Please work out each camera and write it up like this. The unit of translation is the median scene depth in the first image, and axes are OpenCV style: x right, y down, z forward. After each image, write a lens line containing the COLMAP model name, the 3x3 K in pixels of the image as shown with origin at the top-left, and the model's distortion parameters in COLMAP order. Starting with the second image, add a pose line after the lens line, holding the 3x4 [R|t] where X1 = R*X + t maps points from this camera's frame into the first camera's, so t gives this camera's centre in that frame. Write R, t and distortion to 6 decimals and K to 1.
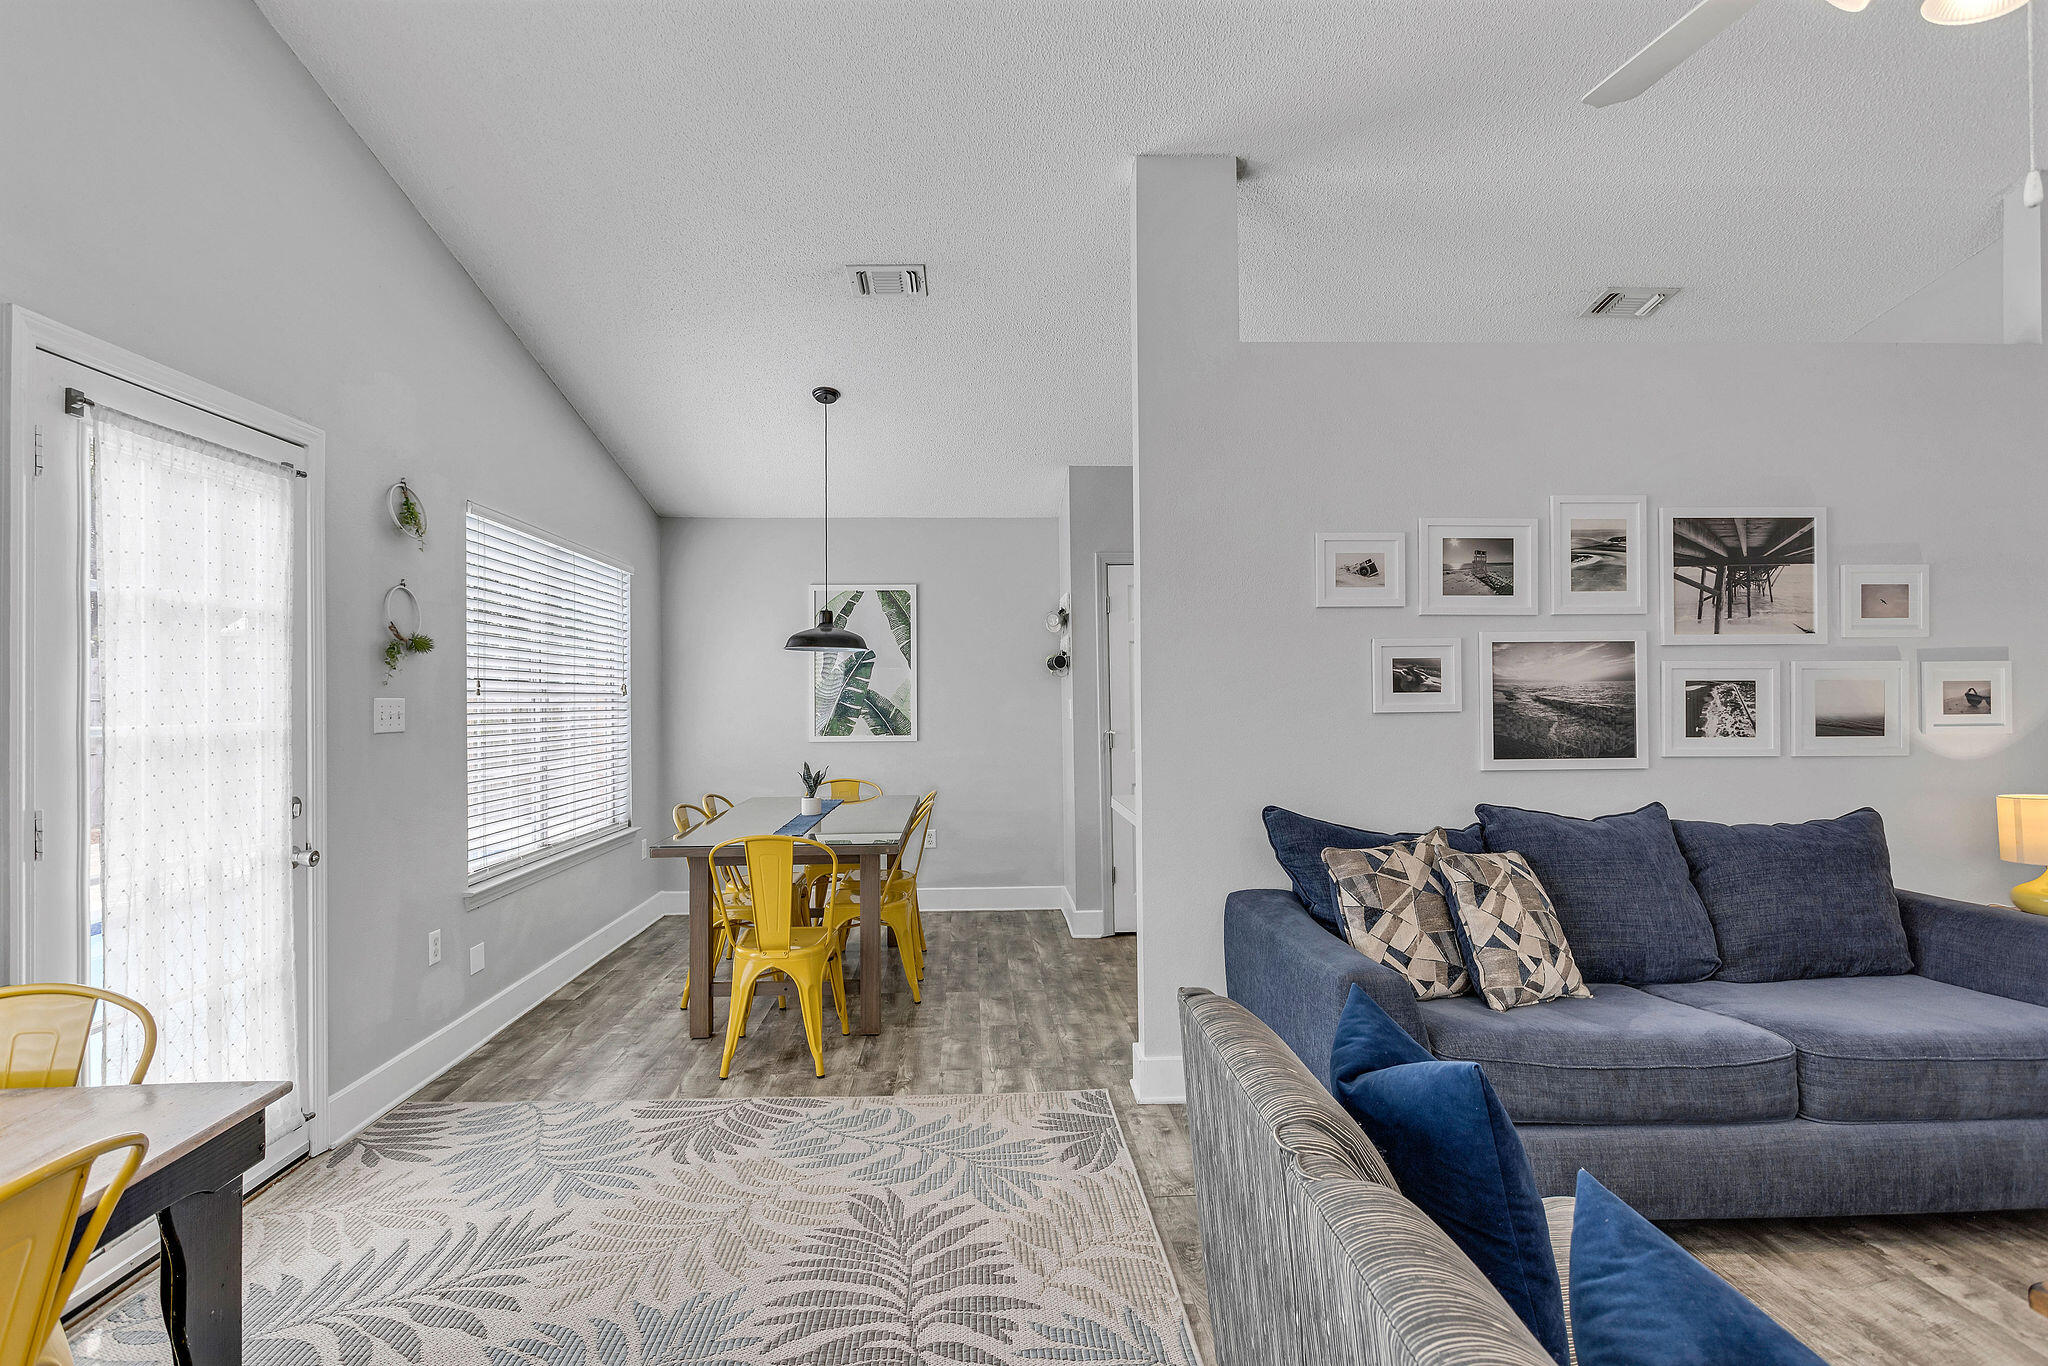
lens RADIAL K [[975.9, 0, 1008.0], [0, 975.9, 683.5], [0, 0, 1]] dist [0.001256, 0.004493]
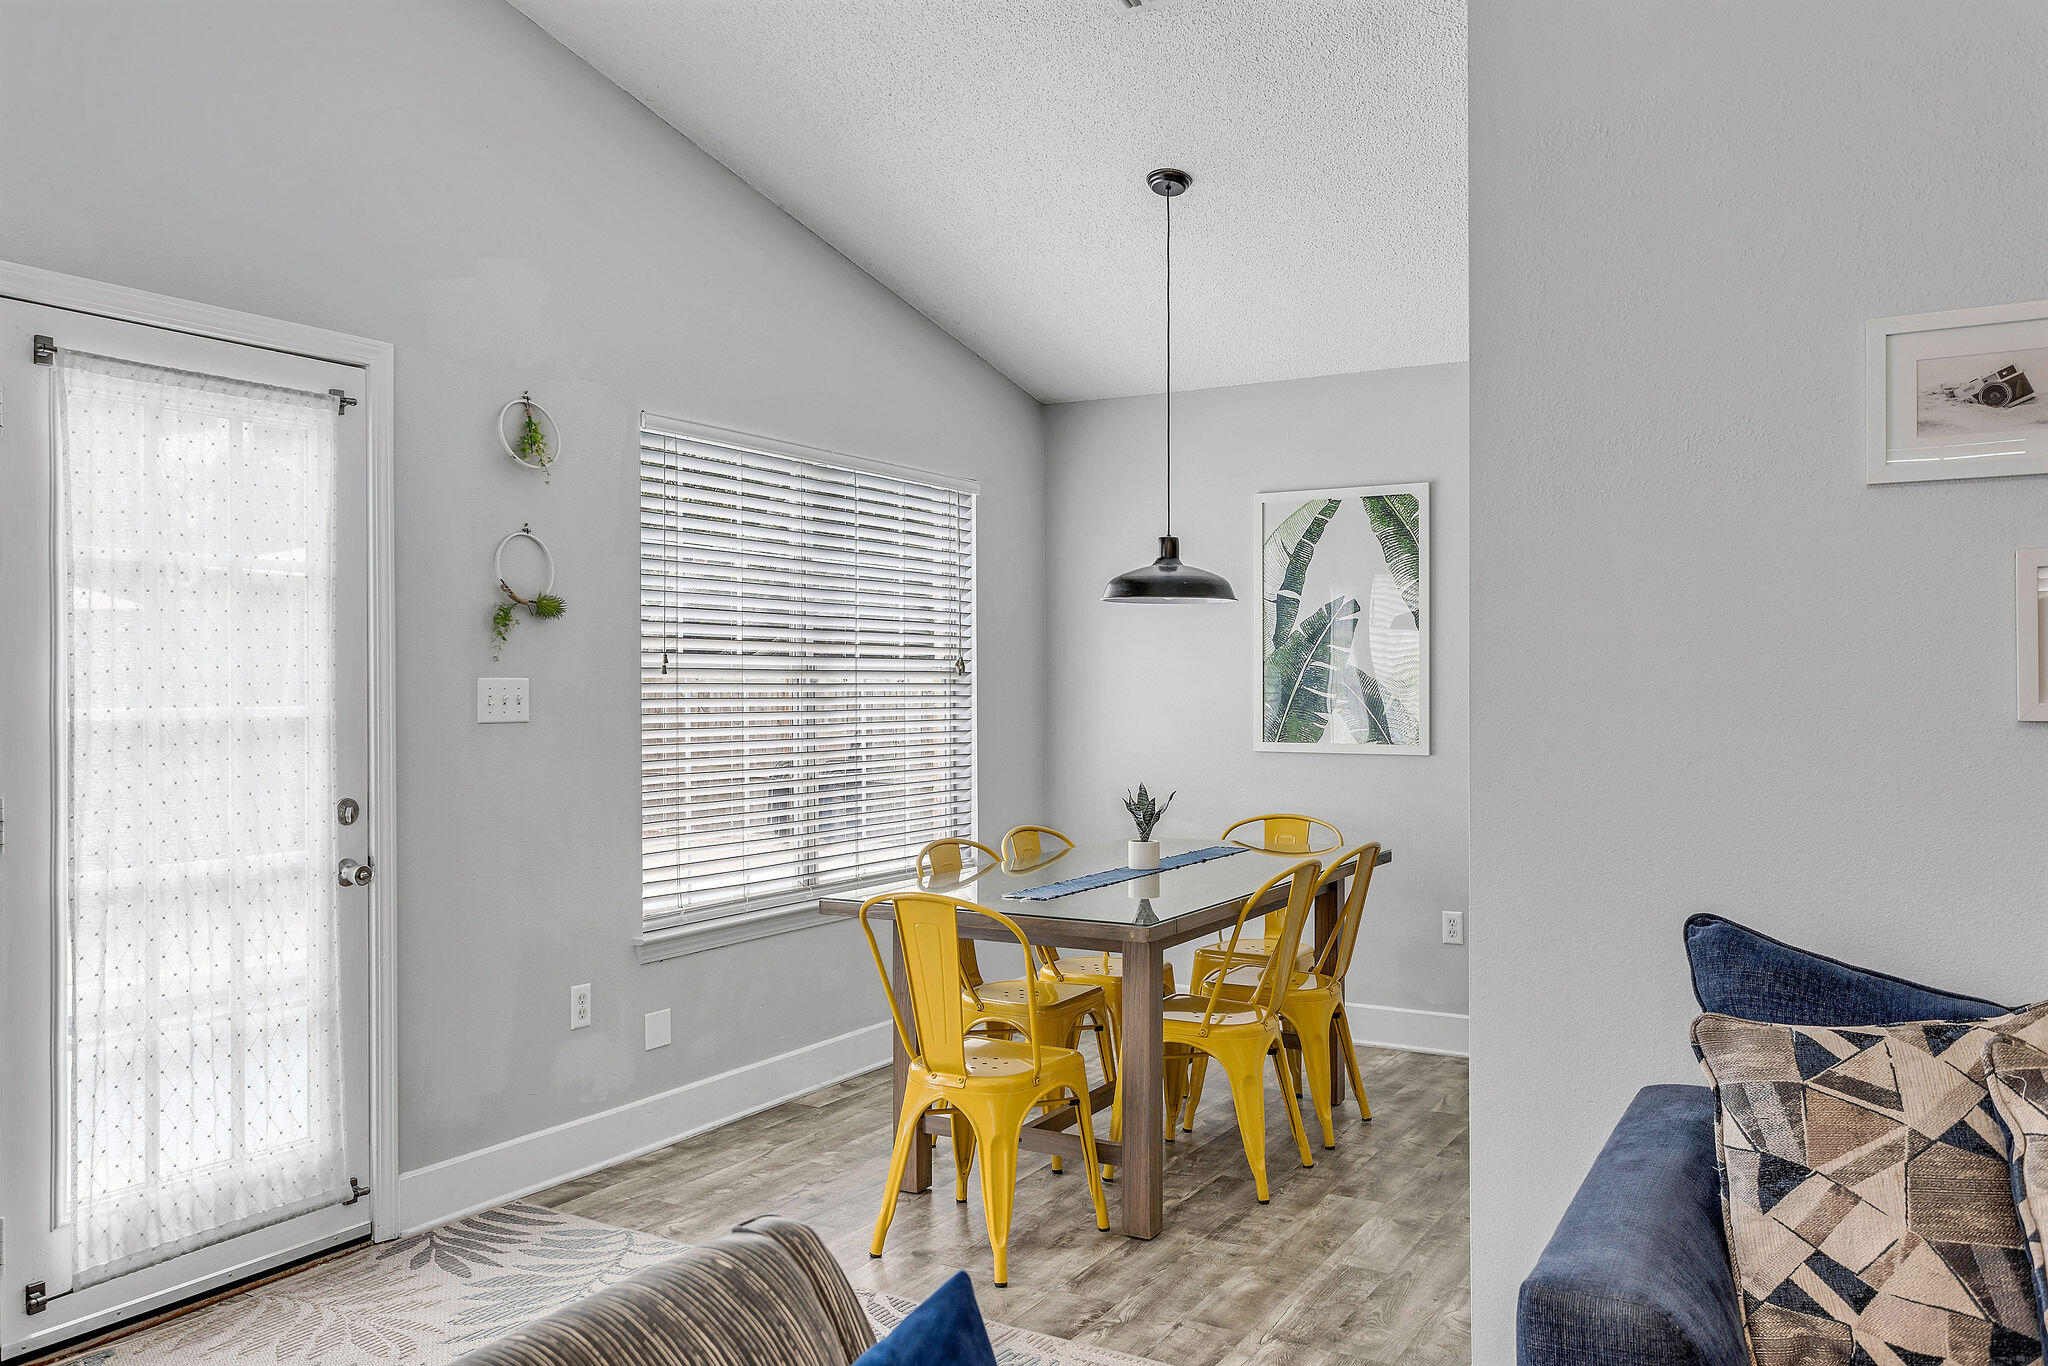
lens RADIAL K [[1570.3, 0, 1006.6], [0, 1570.3, 679.0], [0, 0, 1]] dist [-0.001708, 0.006313]
pose [[0.838406, 0.004343, -0.545028, 0.419995], [0.003969, 0.999893, 0.014073, -0.000006], [0.545031, -0.013962, 0.838299, 0.191401]]
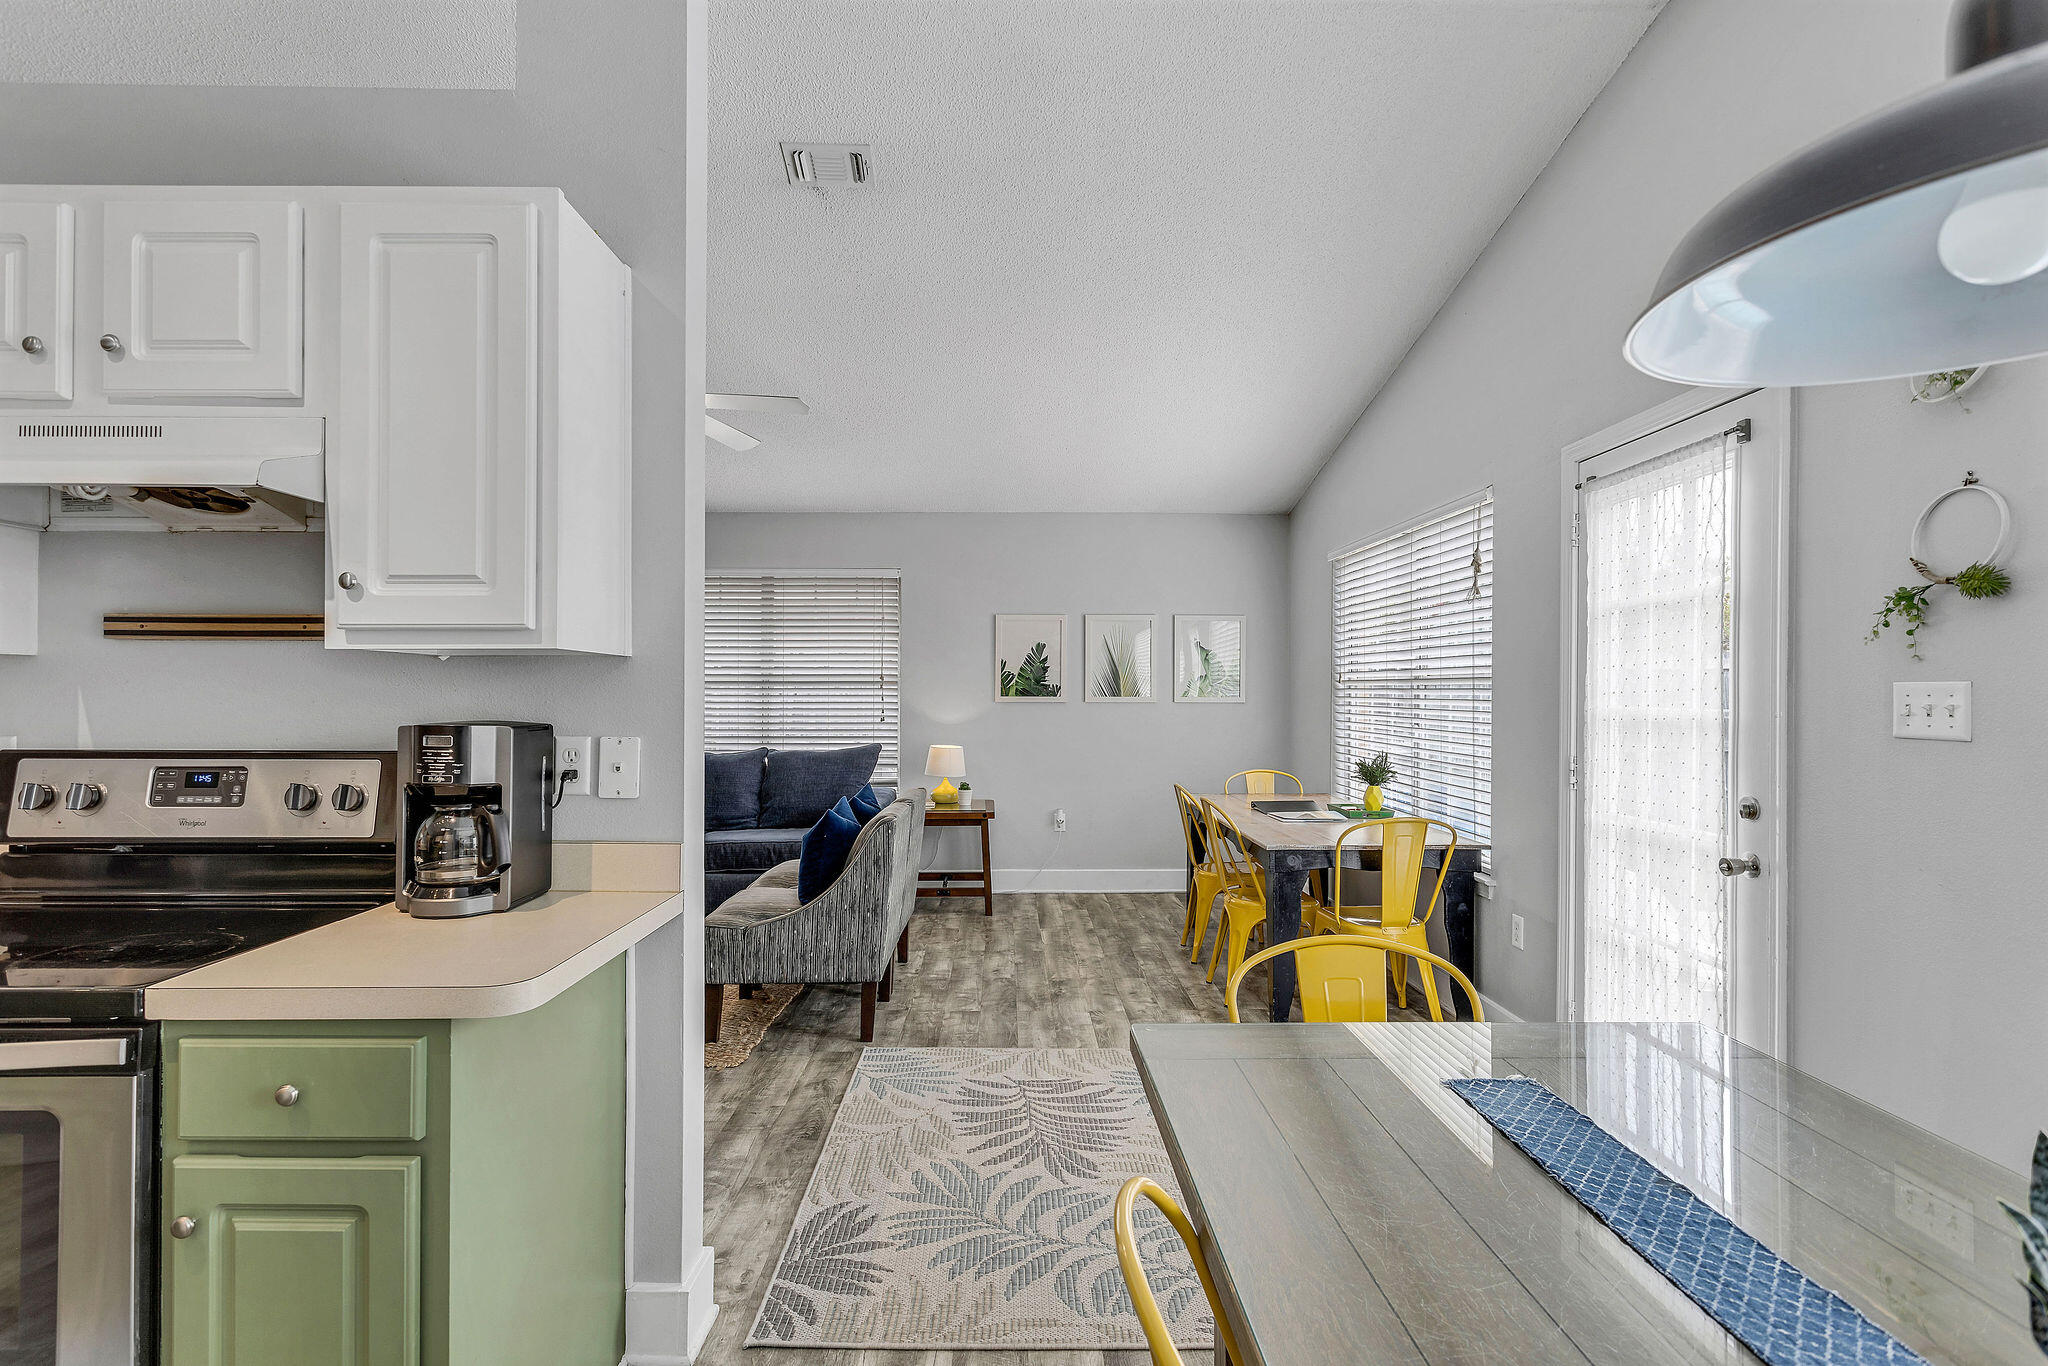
lens RADIAL K [[975.9, 0, 1020.0], [0, 975.9, 684.5], [0, 0, 1]] dist [0.001256, 0.004493]
pose [[-0.999677, 0.004917, 0.024951, -0.093483], [0.004301, 0.999686, -0.024678, 0.032554], [-0.025064, -0.024563, -0.999384, 1.788009]]
